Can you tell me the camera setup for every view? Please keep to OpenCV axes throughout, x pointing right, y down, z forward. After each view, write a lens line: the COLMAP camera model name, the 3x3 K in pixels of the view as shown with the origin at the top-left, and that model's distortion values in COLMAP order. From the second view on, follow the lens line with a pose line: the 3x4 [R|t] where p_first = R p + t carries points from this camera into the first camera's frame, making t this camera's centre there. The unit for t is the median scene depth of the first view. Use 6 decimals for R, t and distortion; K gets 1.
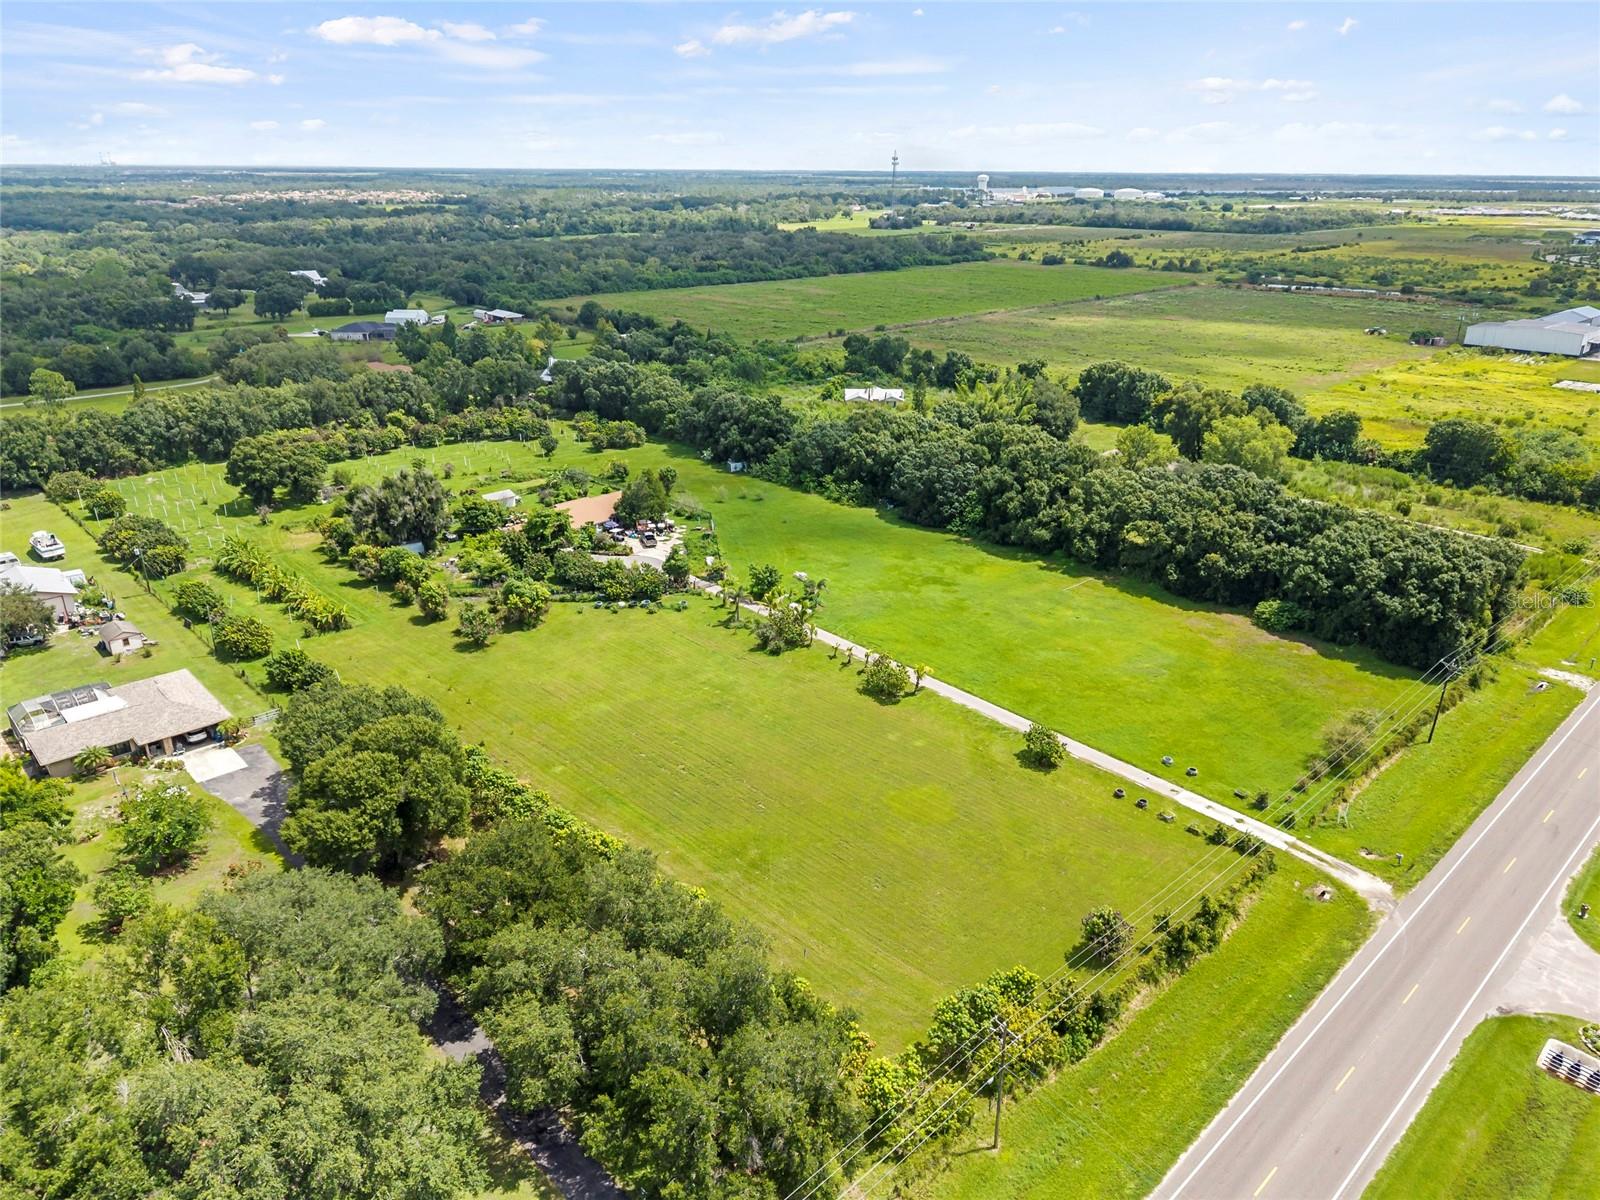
lens RADIAL K [[1076.6, 0, 808.0], [0, 1076.6, 603.5], [0, 0, 1]] dist [0.027207, -0.020449]
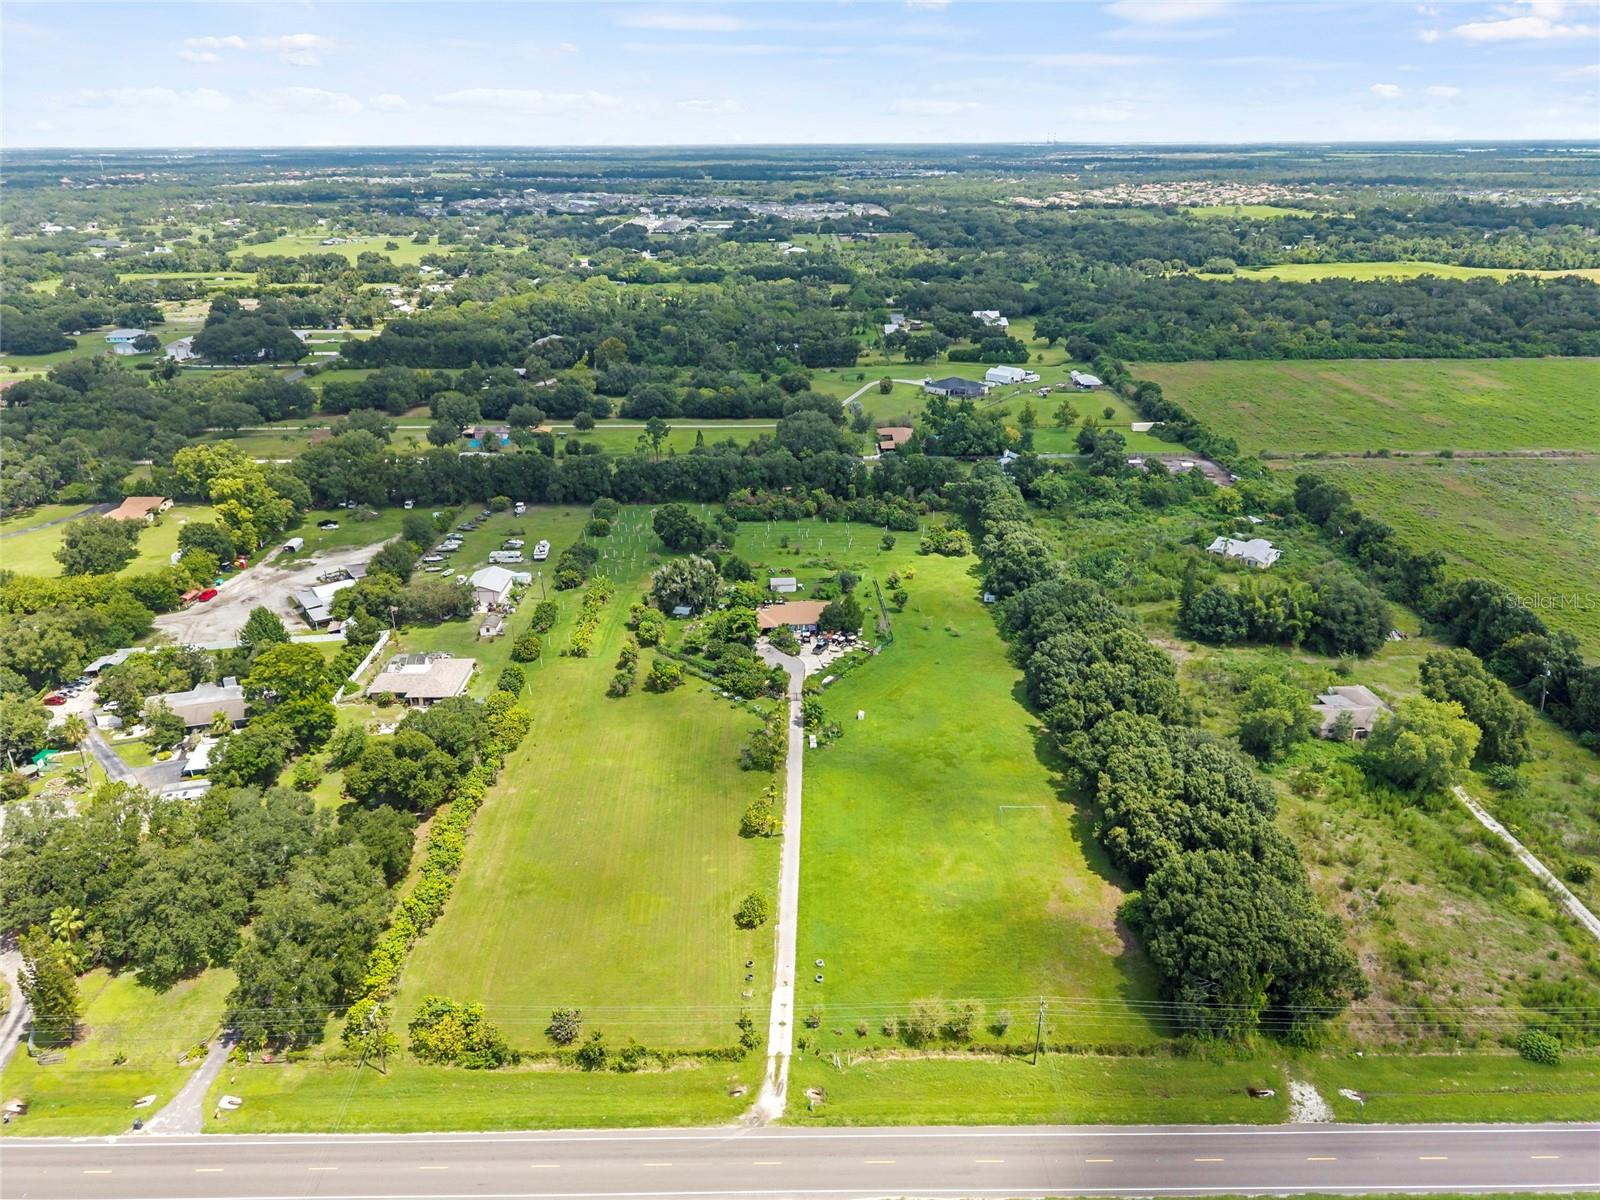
lens RADIAL K [[1076.6, 0, 808.0], [0, 1076.6, 603.5], [0, 0, 1]] dist [0.027207, -0.020449]
pose [[0.730248, 0.260048, -0.631754, 0.871273], [-0.246953, 0.962671, 0.110808, -0.341528], [0.636987, 0.075096, 0.767208, -0.009061]]
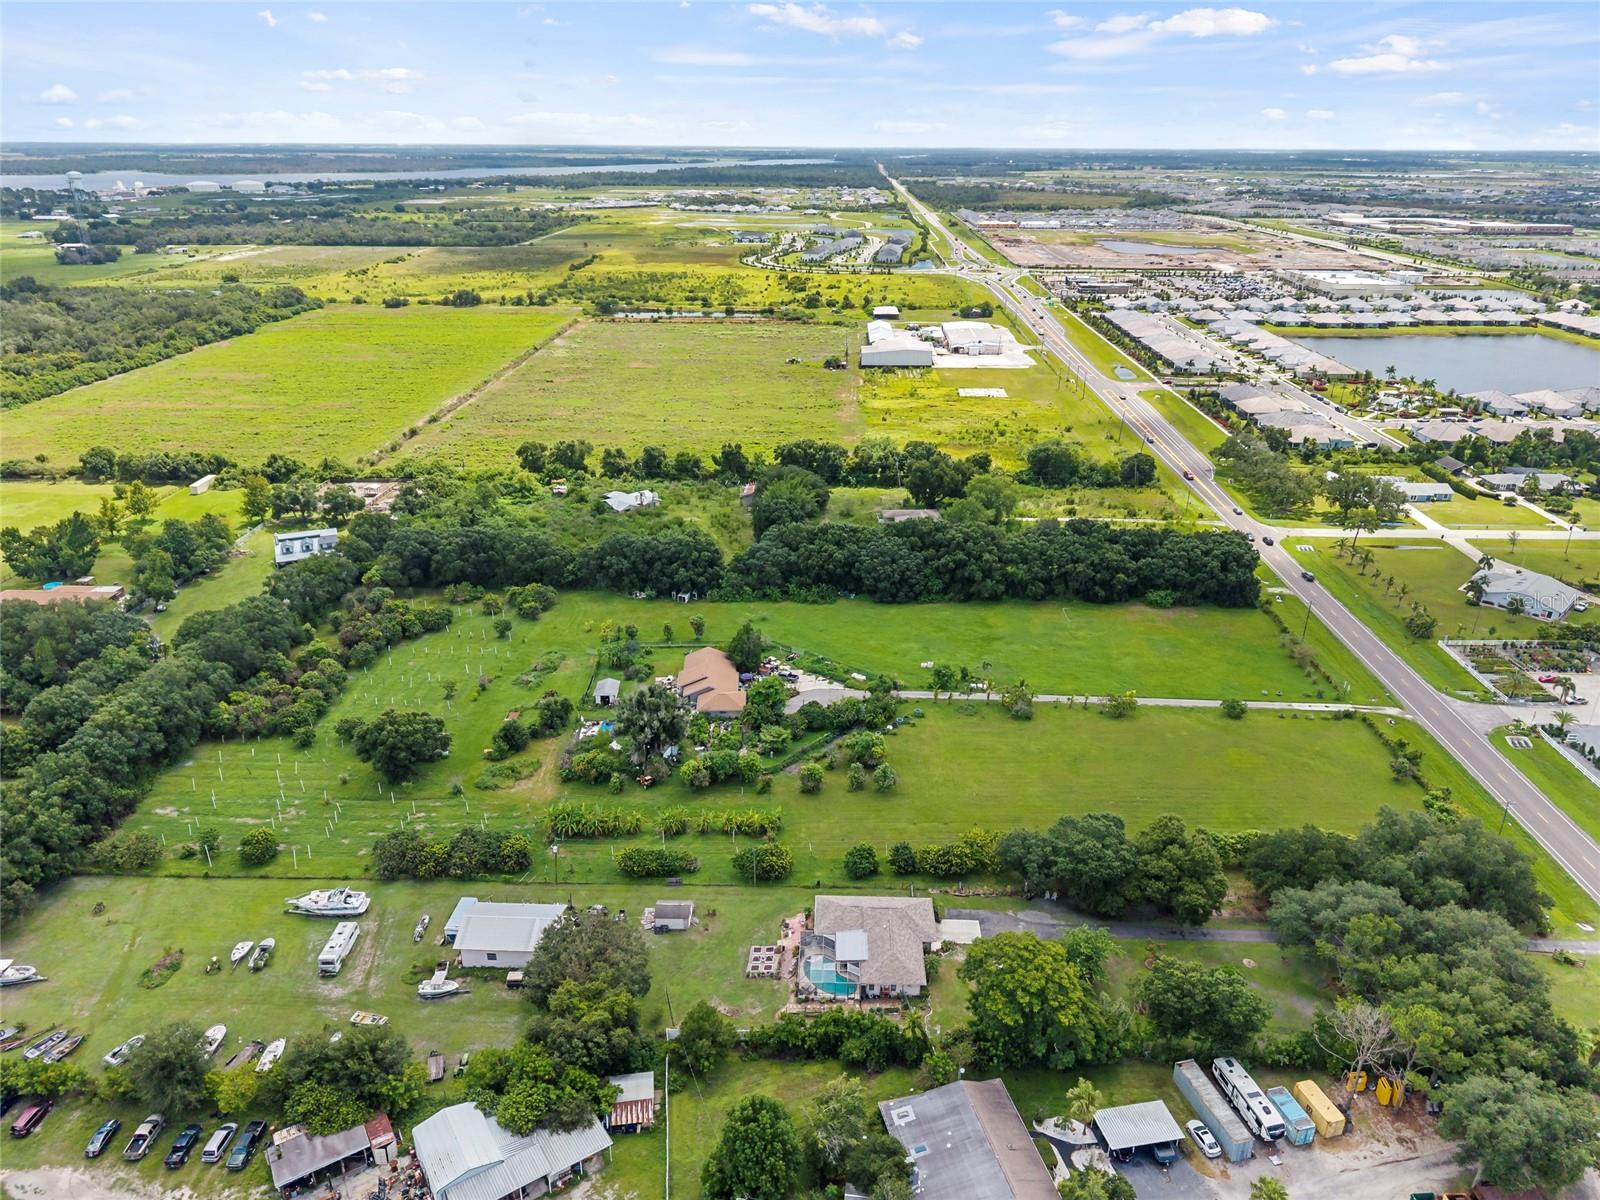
lens RADIAL K [[1076.6, 0, 808.0], [0, 1076.6, 603.5], [0, 0, 1]] dist [0.027207, -0.020449]
pose [[0.713616, -0.279673, 0.642289, -1.218519], [0.264522, 0.956553, 0.122616, -0.386828], [-0.648675, 0.082399, 0.756591, 0.062479]]
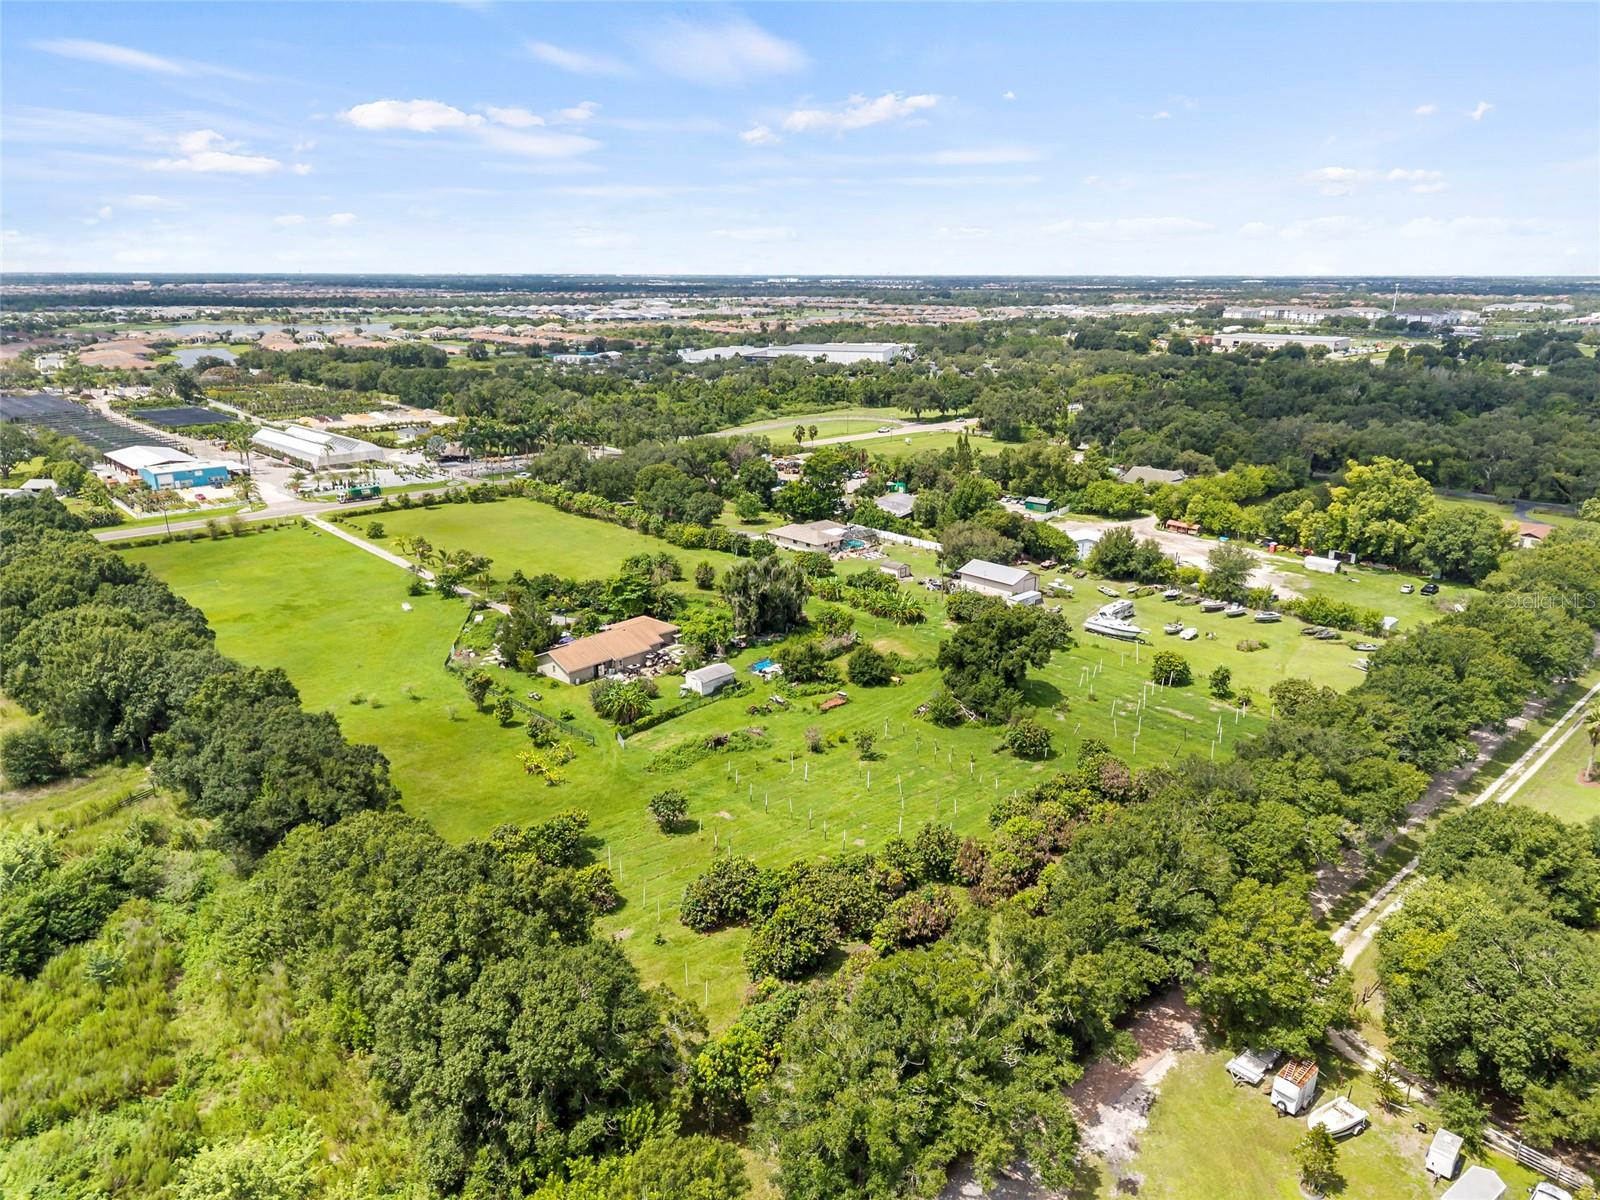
lens RADIAL K [[1076.6, 0, 808.0], [0, 1076.6, 603.5], [0, 0, 1]] dist [0.027207, -0.020449]
pose [[-0.999946, -0.009644, -0.003958, -0.534523], [-0.009986, 0.777160, 0.629224, -0.941403], [-0.002993, 0.629230, -0.777214, 2.348065]]
